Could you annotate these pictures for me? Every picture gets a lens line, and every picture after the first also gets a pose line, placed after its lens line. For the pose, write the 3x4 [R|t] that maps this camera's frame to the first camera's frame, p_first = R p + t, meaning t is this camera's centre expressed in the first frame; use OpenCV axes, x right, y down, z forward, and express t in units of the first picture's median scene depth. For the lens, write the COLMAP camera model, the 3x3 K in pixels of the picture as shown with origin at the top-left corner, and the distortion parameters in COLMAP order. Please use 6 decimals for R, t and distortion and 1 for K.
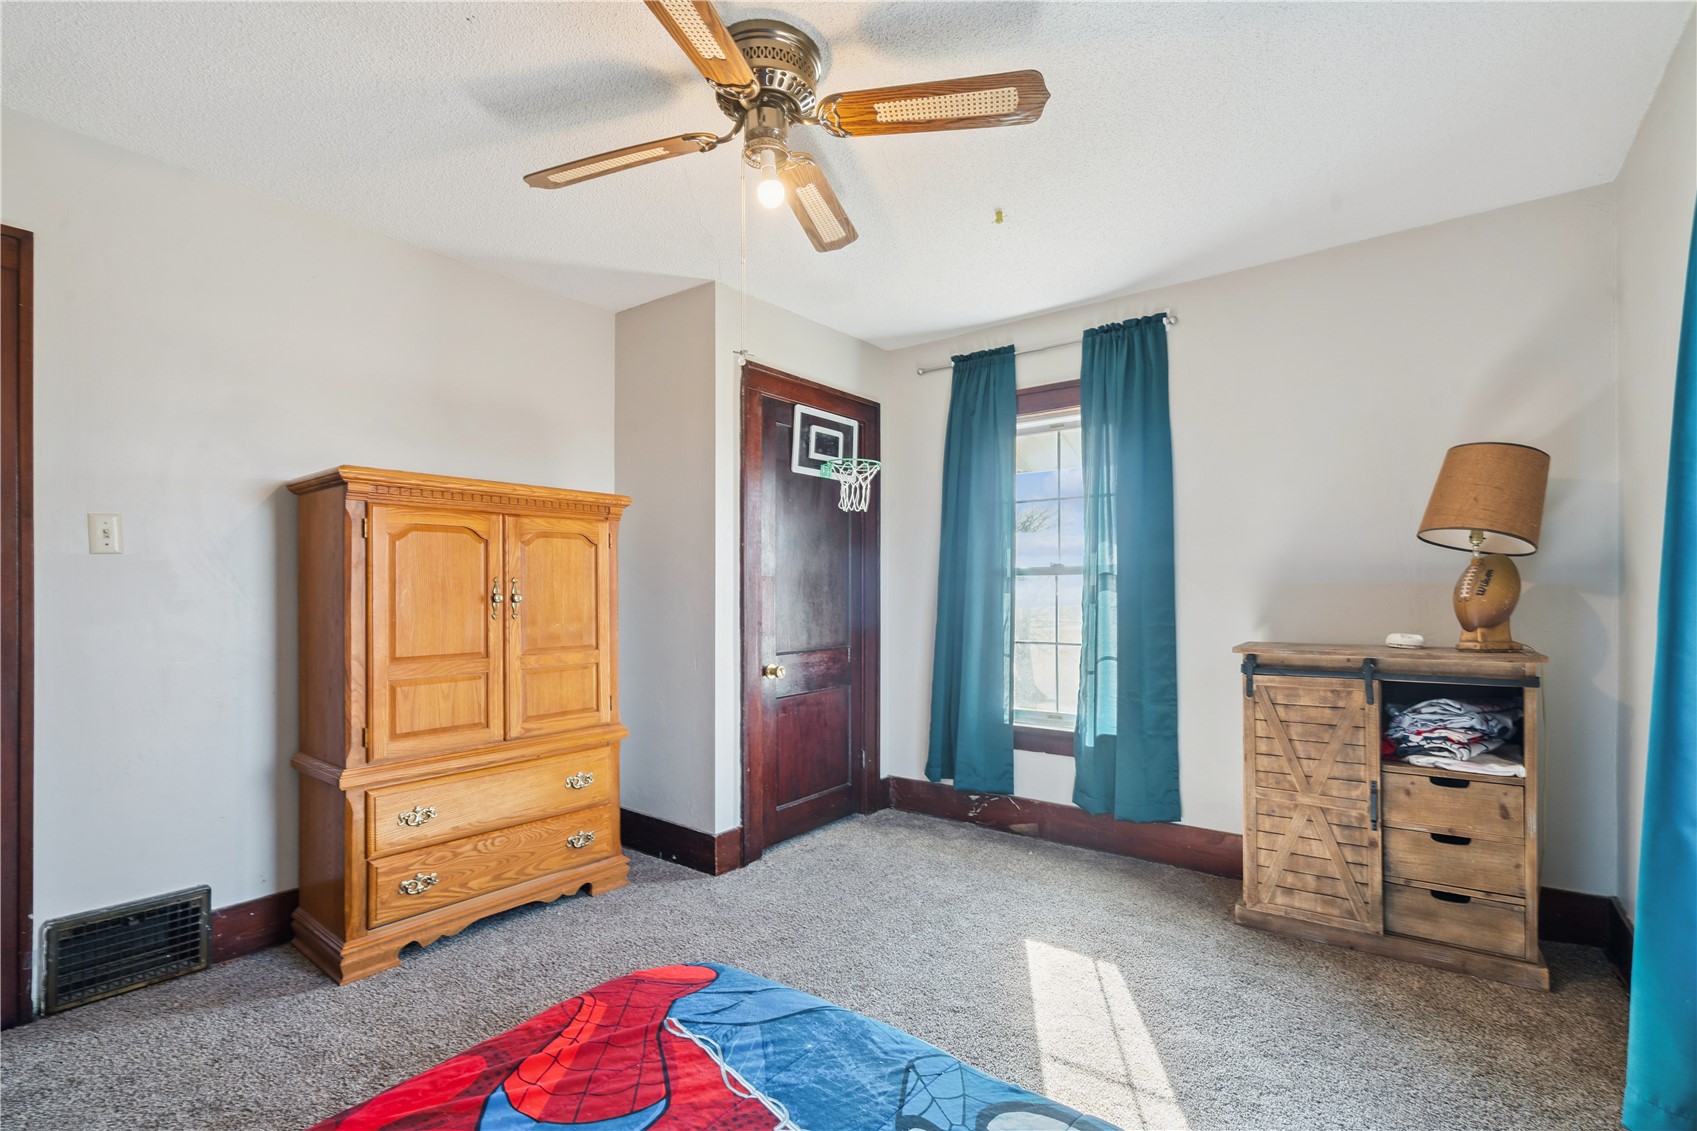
lens RADIAL K [[771.4, 0, 849.5], [0, 771.4, 583.9], [0, 0, 1]] dist [-0.001540, -0.000154]
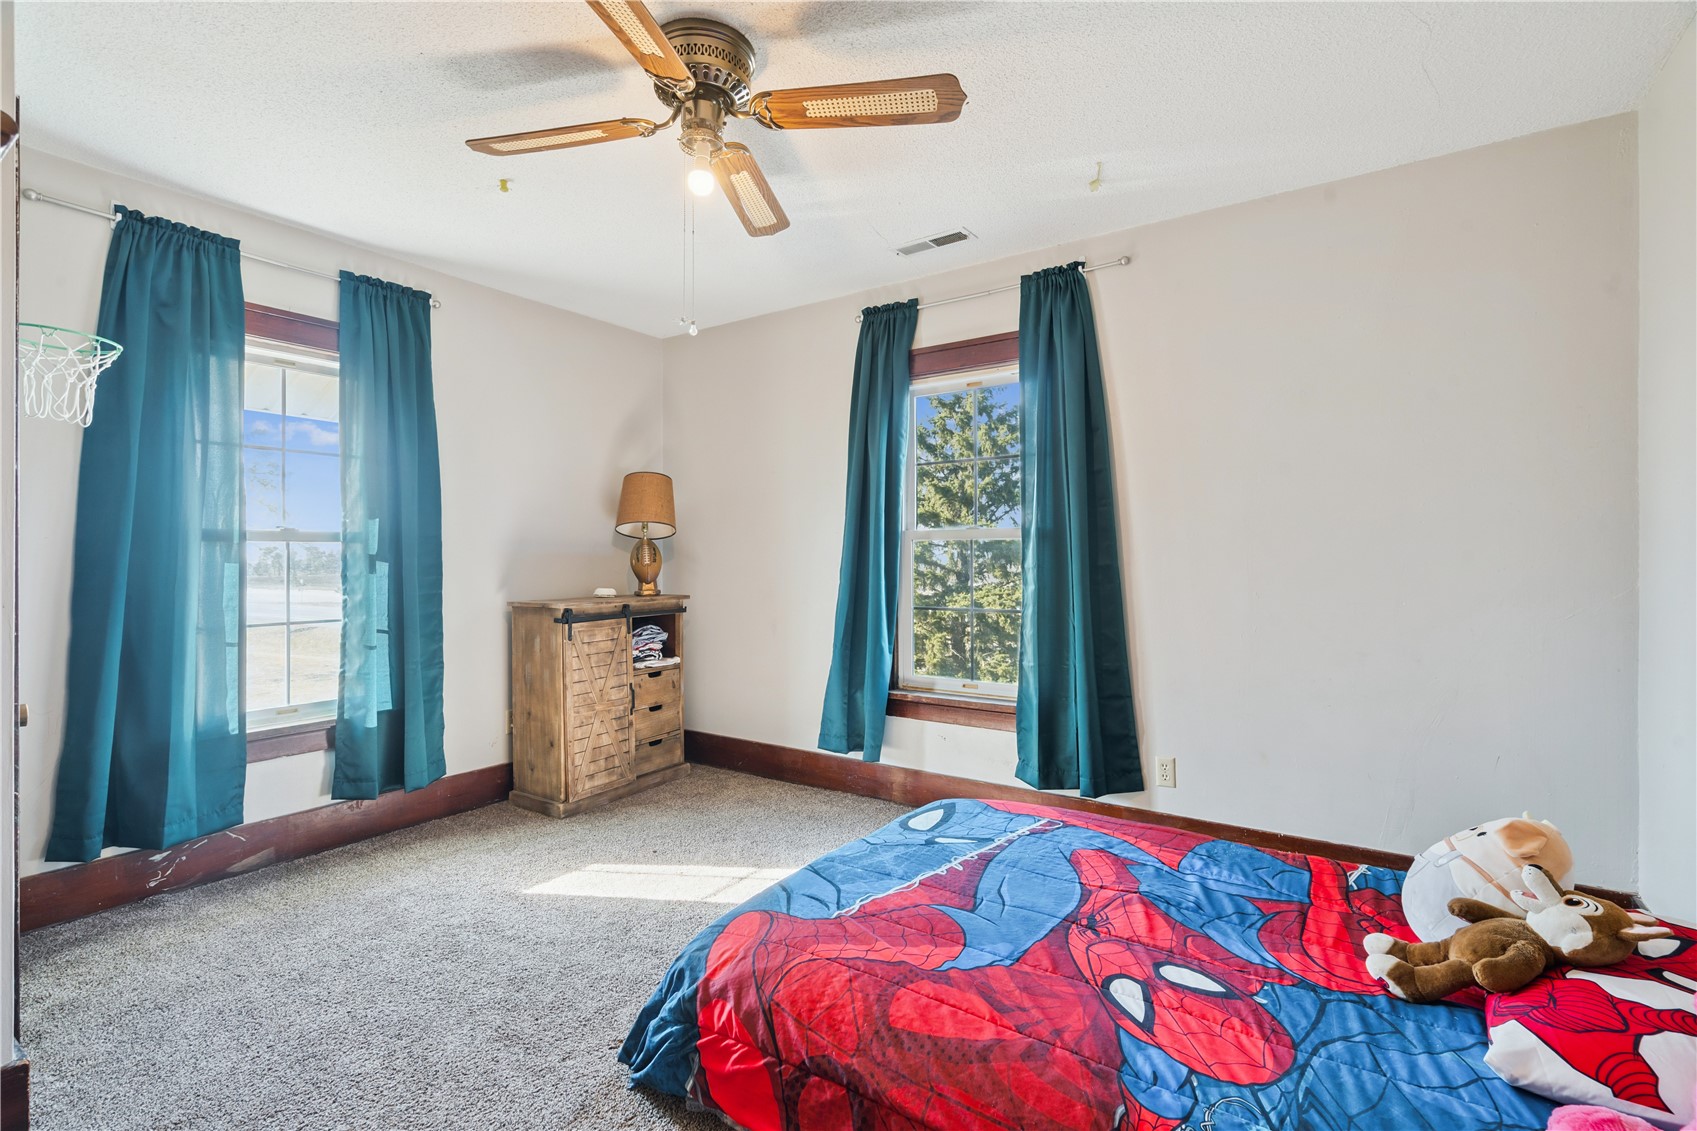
lens RADIAL K [[771.4, 0, 849.0], [0, 771.4, 561.4], [0, 0, 1]] dist [-0.001540, -0.000154]
pose [[-0.059724, 0.002887, 0.998211, -0.707001], [-0.005207, 0.999981, -0.003203, 0.011453], [-0.998201, -0.005389, -0.059708, 0.523143]]
